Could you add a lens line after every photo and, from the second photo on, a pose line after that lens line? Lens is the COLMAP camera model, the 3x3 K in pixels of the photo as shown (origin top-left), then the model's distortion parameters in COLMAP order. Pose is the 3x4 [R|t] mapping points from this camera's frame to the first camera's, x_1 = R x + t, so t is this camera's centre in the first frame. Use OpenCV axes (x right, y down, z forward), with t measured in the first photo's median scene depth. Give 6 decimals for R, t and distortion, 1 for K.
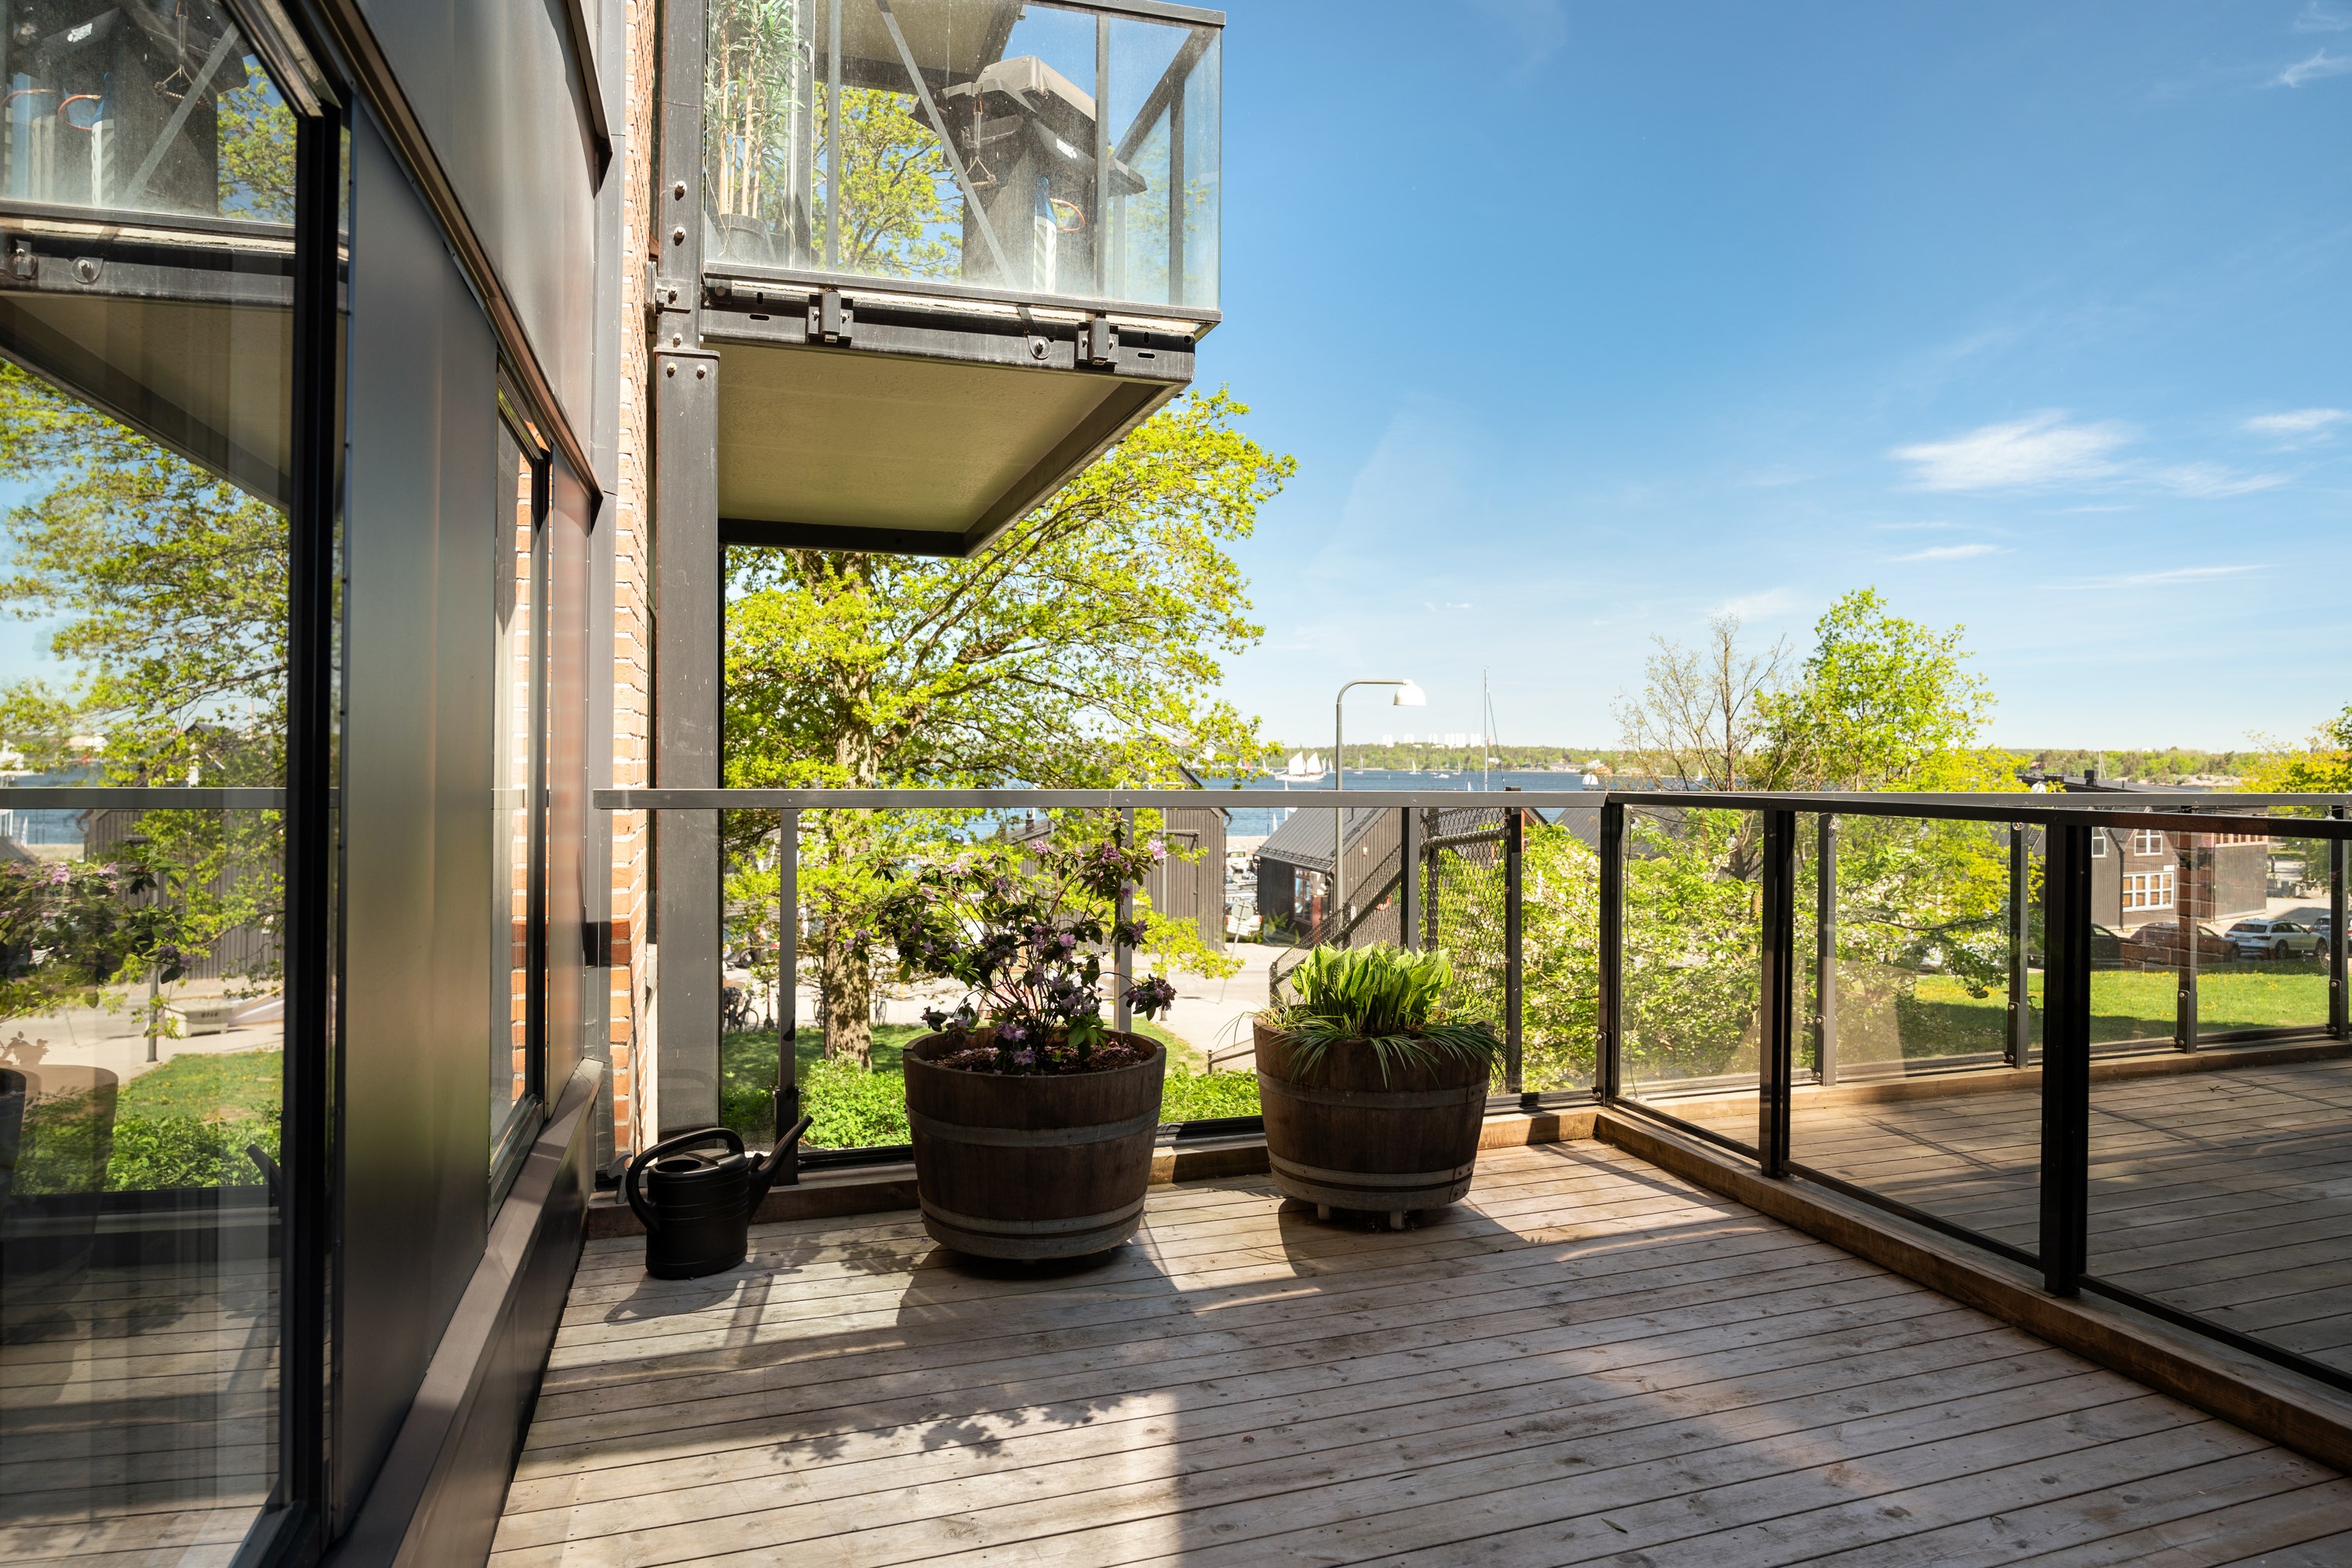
lens RADIAL K [[1513.7, 0, 1161.4], [0, 1513.7, 782.6], [0, 0, 1]] dist [-0.006739, 0.001067]
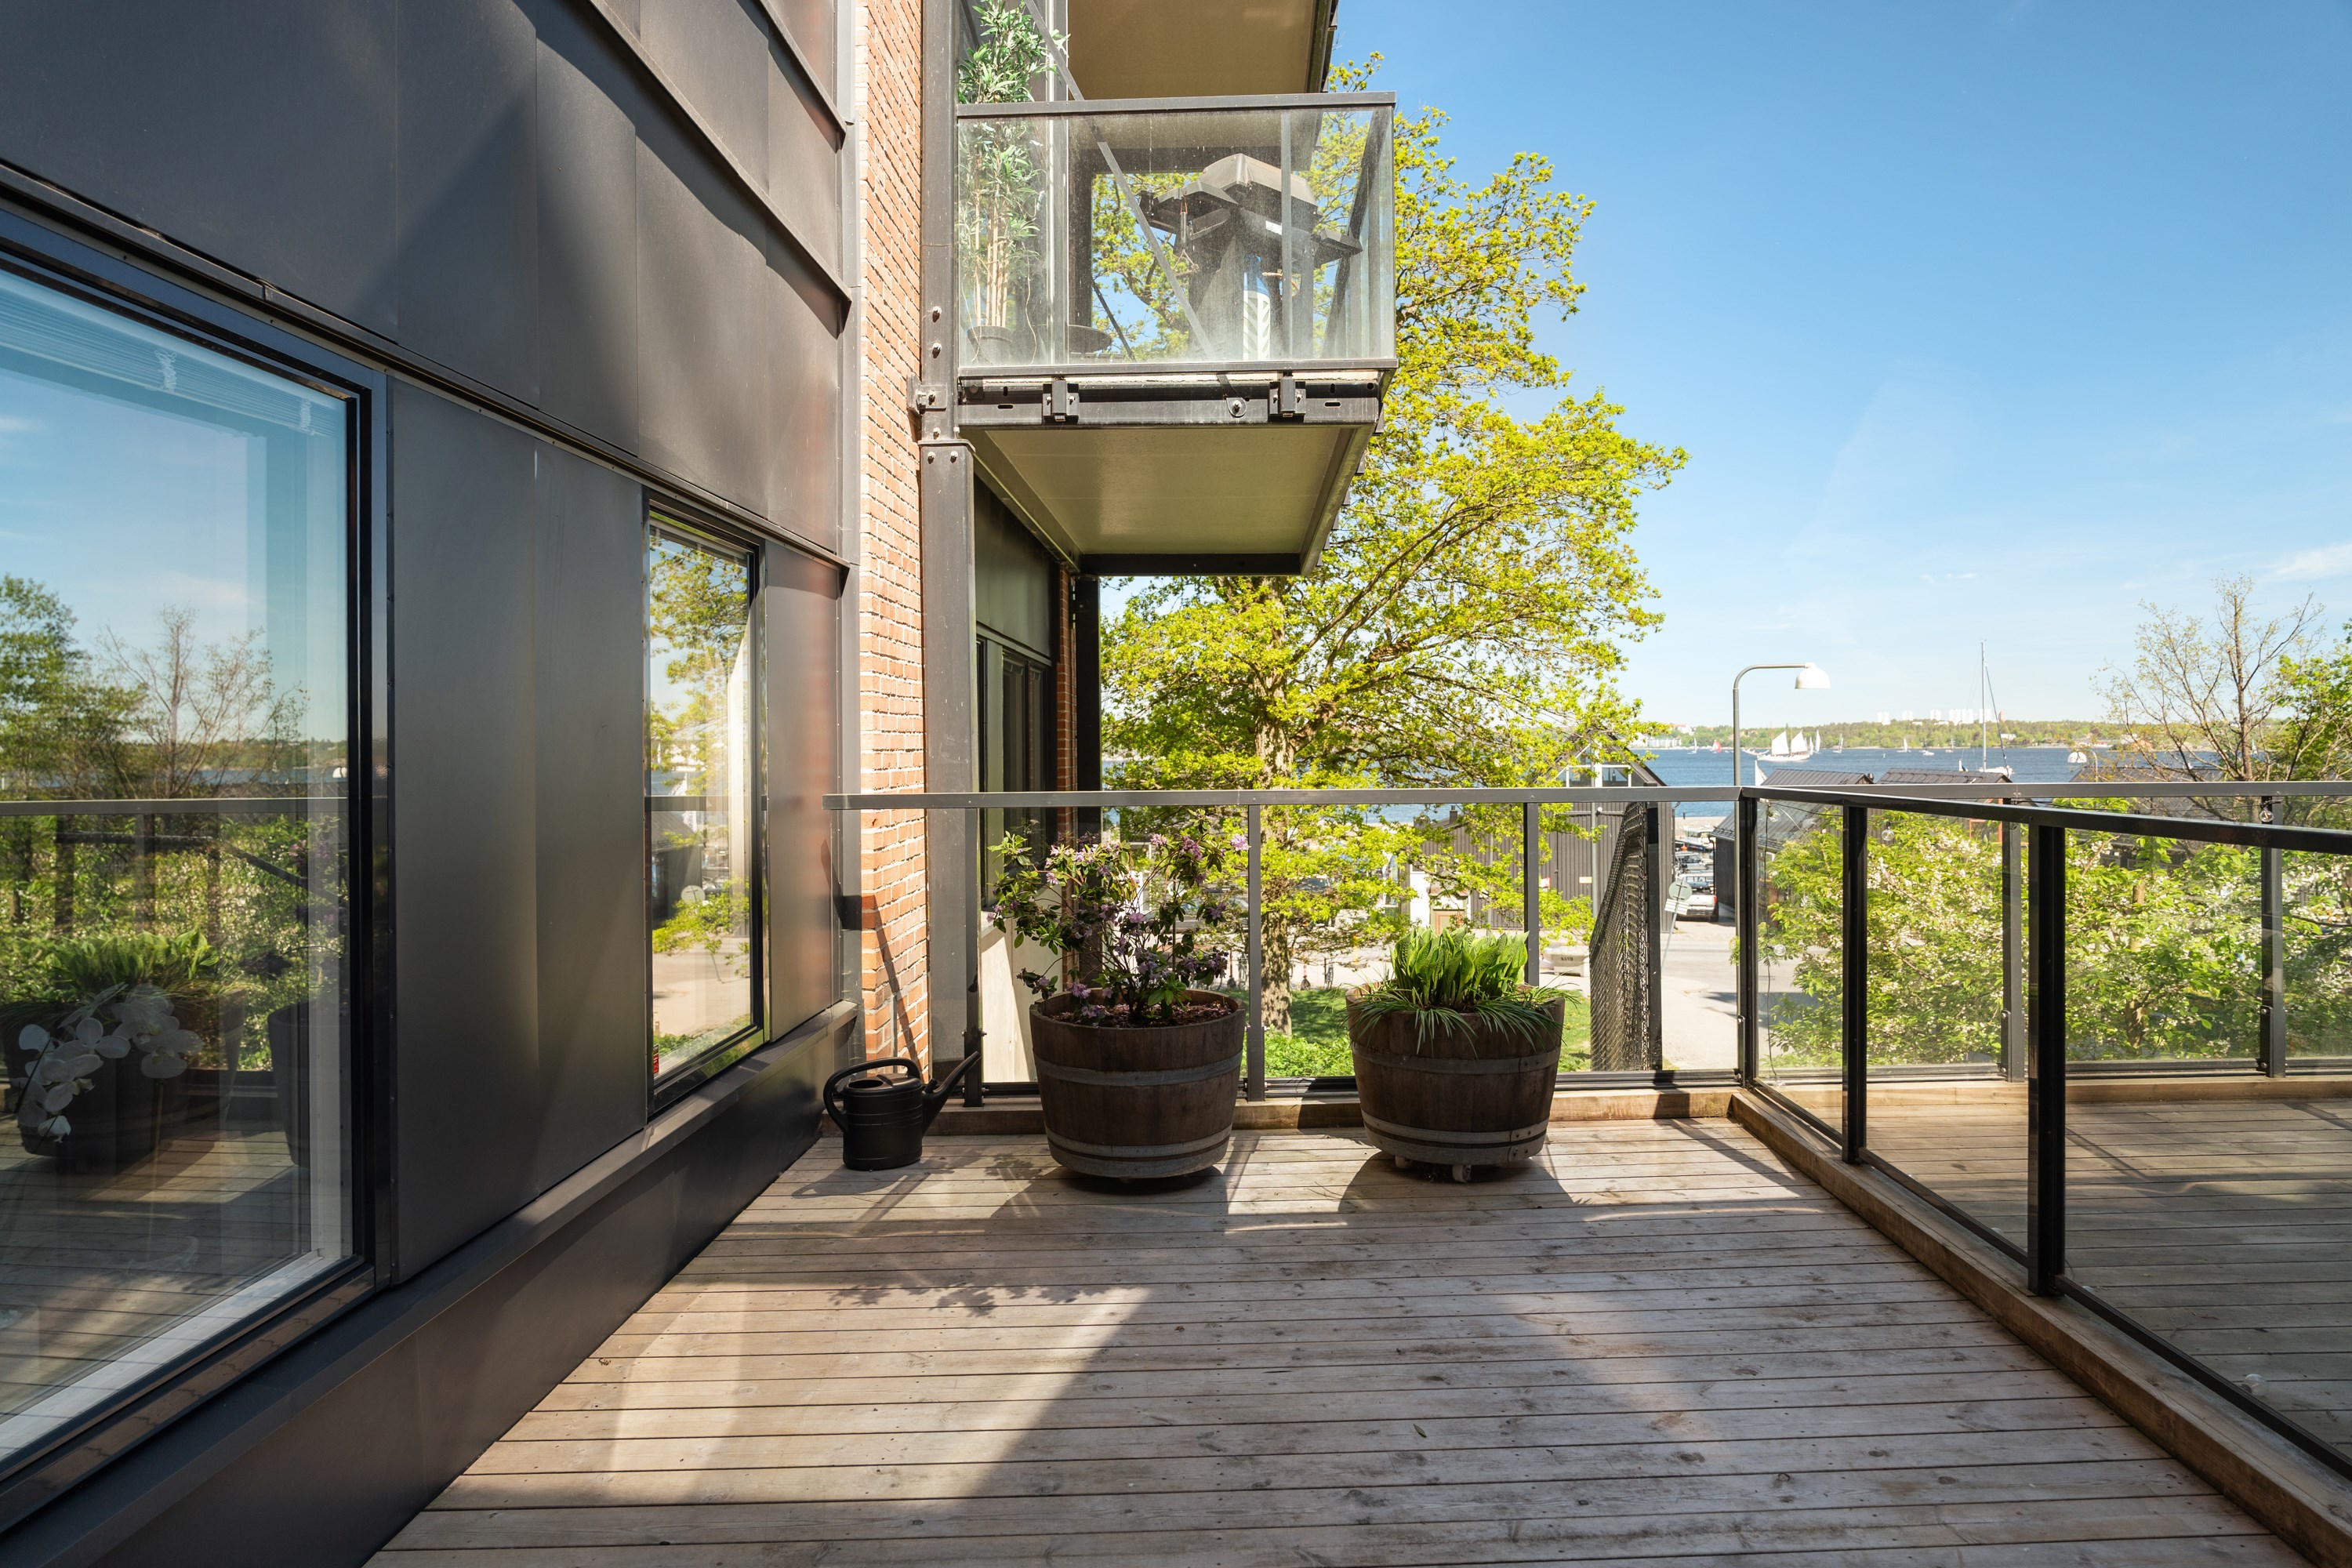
lens RADIAL K [[1398.0, 0, 1161.6], [0, 1398.0, 771.3], [0, 0, 1]] dist [-0.006440, 0.000807]
pose [[0.946343, -0.010986, -0.322976, 0.280007], [0.011998, 0.999927, 0.001145, -0.012817], [0.322940, -0.004958, 0.946406, -0.050190]]
